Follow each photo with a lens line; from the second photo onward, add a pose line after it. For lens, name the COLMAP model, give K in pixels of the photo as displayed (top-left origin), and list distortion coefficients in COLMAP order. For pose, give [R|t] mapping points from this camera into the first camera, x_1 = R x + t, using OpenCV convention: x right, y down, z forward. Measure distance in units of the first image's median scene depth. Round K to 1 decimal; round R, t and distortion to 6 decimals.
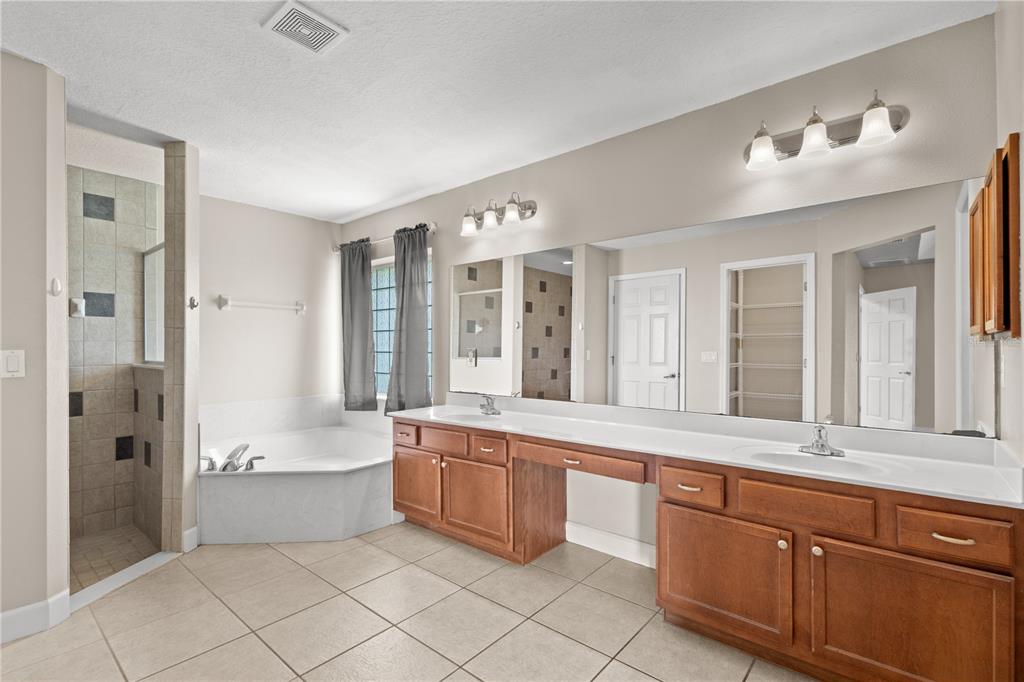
lens RADIAL K [[469.5, 0, 512.0], [0, 469.5, 344.9], [0, 0, 1]] dist [0.007760, -0.001987]
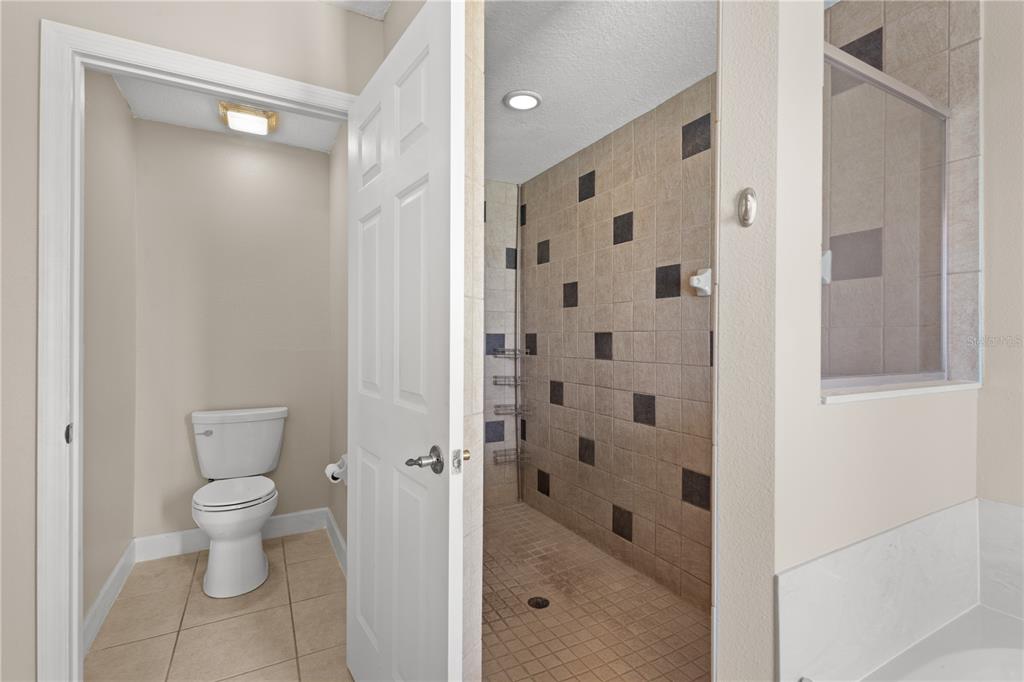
lens RADIAL K [[469.5, 0, 511.6], [0, 469.5, 339.9], [0, 0, 1]] dist [0.007760, -0.001987]
pose [[-0.361646, -0.001447, -0.932314, -0.266420], [0.000920, 0.999998, -0.001909, 0.005714], [0.932315, -0.001548, -0.361644, 0.824792]]
